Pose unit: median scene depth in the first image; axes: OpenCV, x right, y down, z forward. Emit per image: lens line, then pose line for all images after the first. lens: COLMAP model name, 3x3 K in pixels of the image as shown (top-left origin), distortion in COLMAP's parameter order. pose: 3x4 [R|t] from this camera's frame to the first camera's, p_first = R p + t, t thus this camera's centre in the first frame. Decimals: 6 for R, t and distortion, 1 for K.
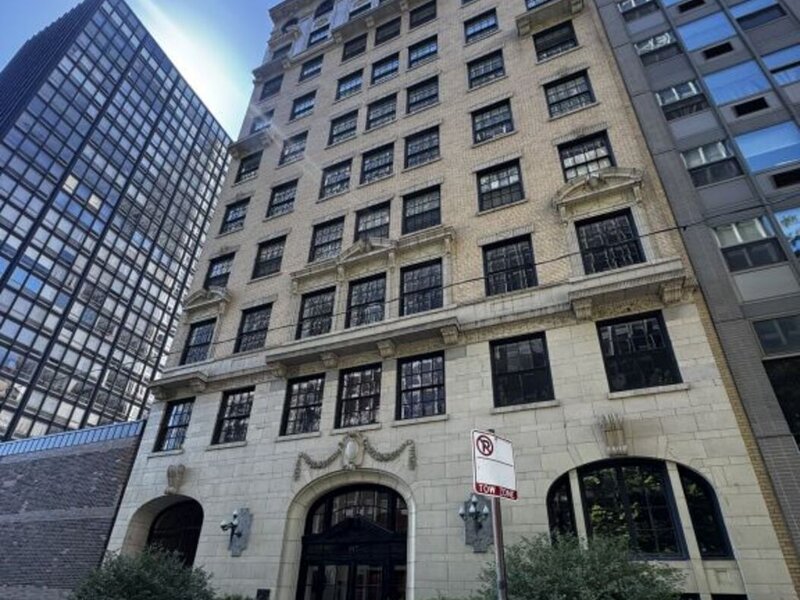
lens RADIAL K [[419.4, 0, 401.4], [0, 419.4, 394.3], [0, 0, 1]] dist [-0.000925, -0.000031]
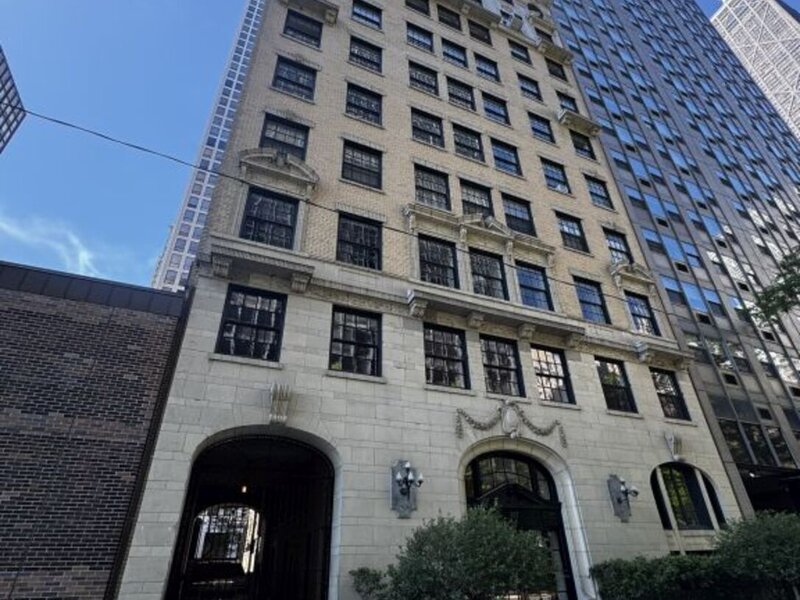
lens RADIAL K [[417.0, 0, 398.6], [0, 417.0, 341.2], [0, 0, 1]] dist [0.000388, -0.000298]
pose [[0.717021, 0.294092, 0.631974, -0.881394], [-0.273226, 0.952665, -0.133332, 0.141403], [-0.641271, -0.077071, 0.763434, 0.344886]]
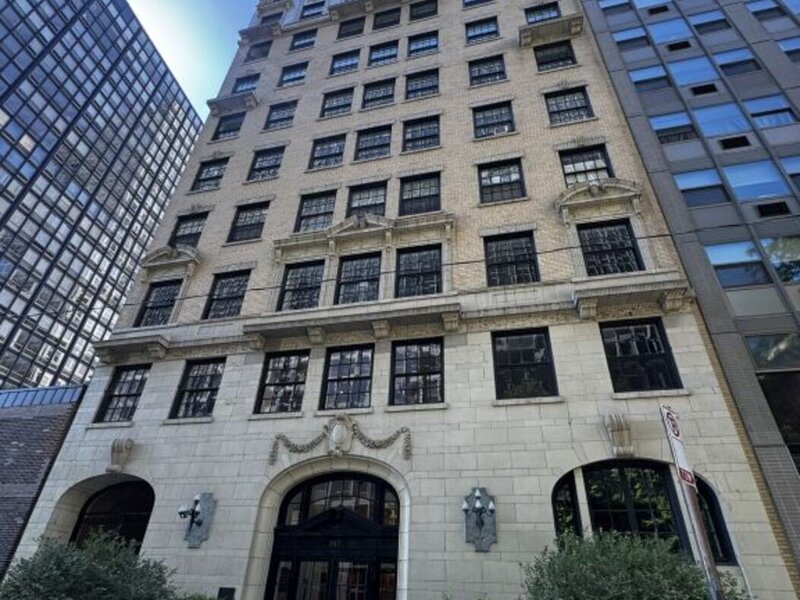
lens RADIAL K [[419.9, 0, 401.2], [0, 419.9, 370.4], [0, 0, 1]] dist [-0.001406, -0.000356]
pose [[0.986276, 0.086533, 0.140611, -0.106994], [-0.080611, 0.995623, -0.047293, 0.022079], [-0.144088, 0.035309, 0.988935, 0.056106]]
